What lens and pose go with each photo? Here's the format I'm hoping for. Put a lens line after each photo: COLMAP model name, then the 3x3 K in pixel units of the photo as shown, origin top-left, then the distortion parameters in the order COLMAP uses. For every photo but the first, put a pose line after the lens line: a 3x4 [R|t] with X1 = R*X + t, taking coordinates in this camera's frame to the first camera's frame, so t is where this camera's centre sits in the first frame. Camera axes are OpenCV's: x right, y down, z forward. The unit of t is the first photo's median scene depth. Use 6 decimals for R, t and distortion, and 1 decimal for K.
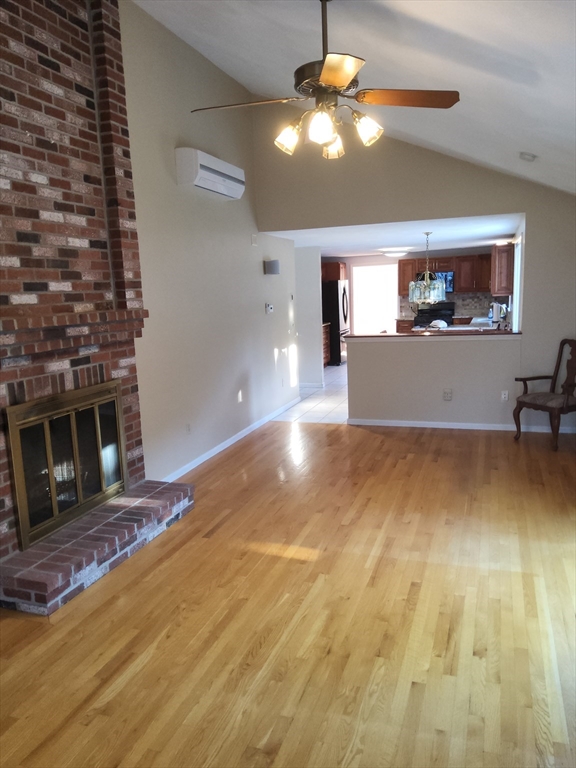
lens RADIAL K [[579.7, 0, 289.5], [0, 579.7, 396.3], [0, 0, 1]] dist [0.056058, -0.100523]
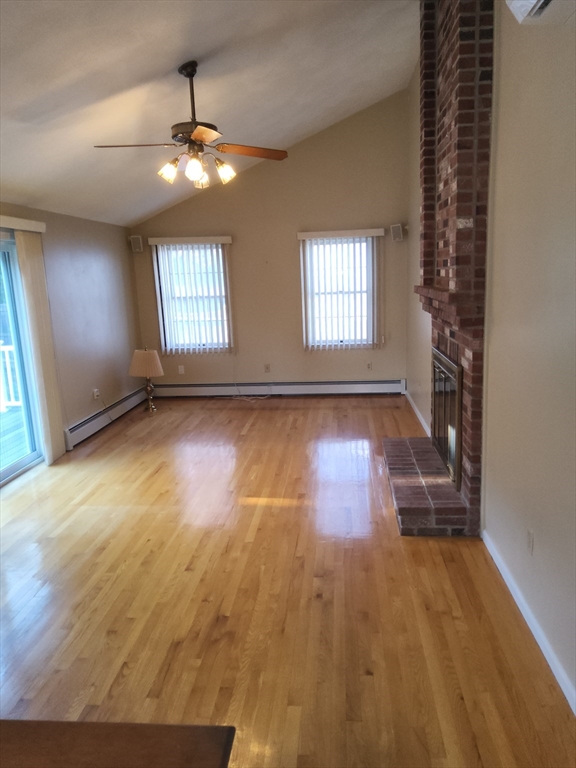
lens RADIAL K [[579.7, 0, 289.5], [0, 579.7, 396.3], [0, 0, 1]] dist [0.056058, -0.100523]
pose [[-0.967293, 0.116690, -0.225229, 0.182598], [0.022337, 0.923642, 0.382605, -0.367920], [0.252677, 0.365060, -0.896039, 1.918830]]
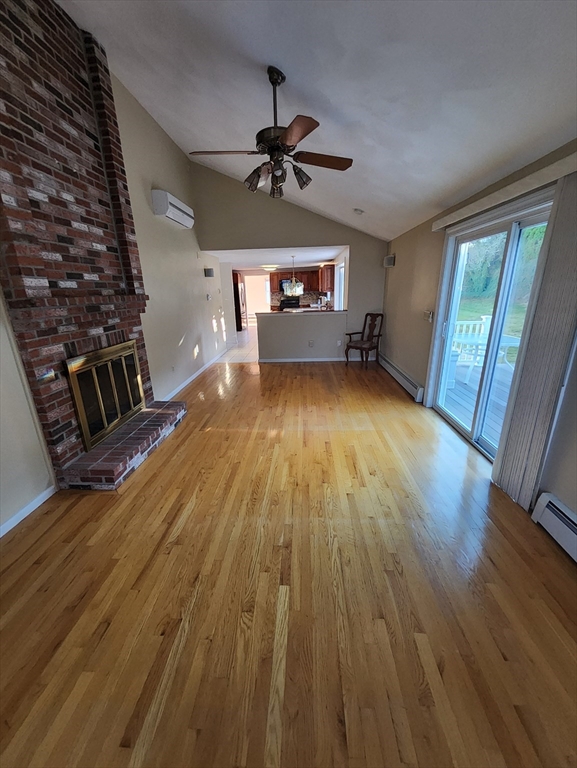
lens RADIAL K [[302.2, 0, 282.5], [0, 302.2, 384.5], [0, 0, 1]] dist [0.019480, -0.011252]
pose [[0.965484, -0.071005, 0.250595, -0.131273], [0.041589, 0.991806, 0.120794, 0.009695], [-0.257119, -0.106203, 0.960526, 0.098563]]
